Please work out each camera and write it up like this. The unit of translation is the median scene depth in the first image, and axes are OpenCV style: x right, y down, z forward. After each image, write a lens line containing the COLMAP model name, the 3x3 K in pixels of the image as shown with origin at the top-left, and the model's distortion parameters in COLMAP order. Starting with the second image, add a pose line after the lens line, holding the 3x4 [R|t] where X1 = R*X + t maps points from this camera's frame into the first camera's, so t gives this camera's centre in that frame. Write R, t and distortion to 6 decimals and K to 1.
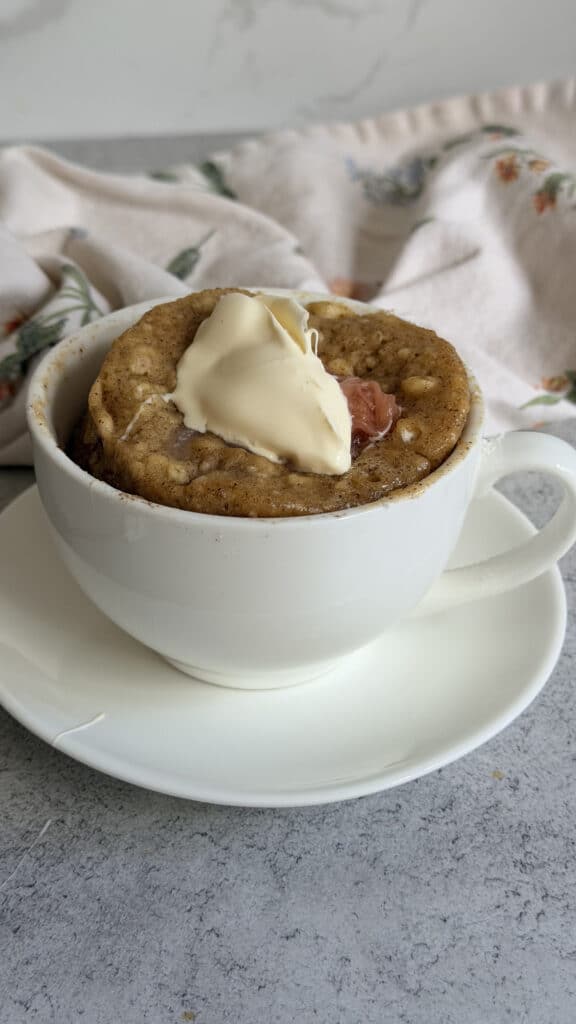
lens RADIAL K [[1500.6, 0, 288.0], [0, 1500.6, 512.0], [0, 0, 1]] dist [0.168714, -0.445950]
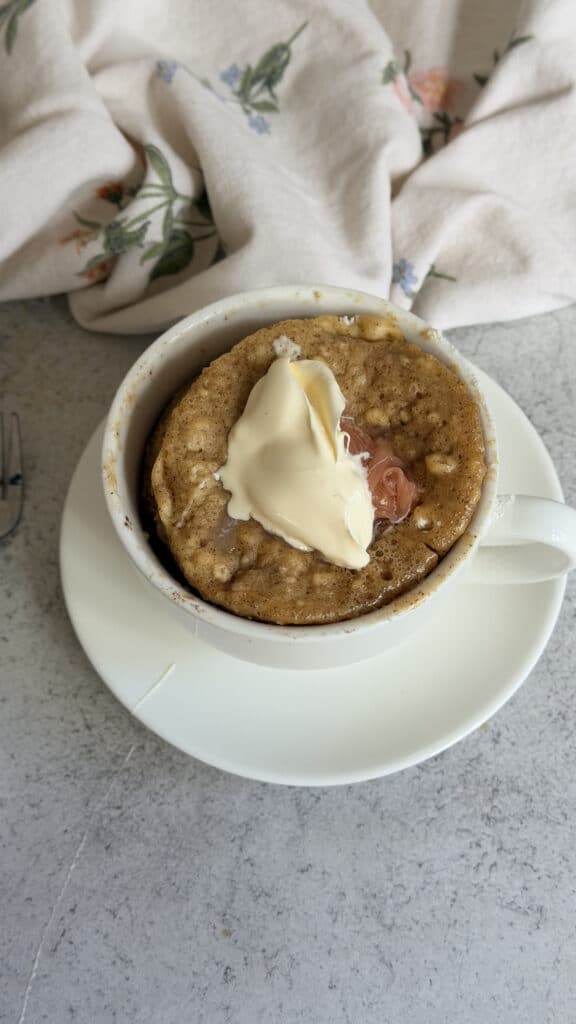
lens RADIAL K [[1500.6, 0, 288.0], [0, 1500.6, 512.0], [0, 0, 1]] dist [0.168714, -0.445950]
pose [[0.992729, 0.075122, -0.094055, 0.087261], [-0.015311, 0.853823, 0.520339, -0.678430], [0.119395, -0.515115, 0.848765, 0.006988]]
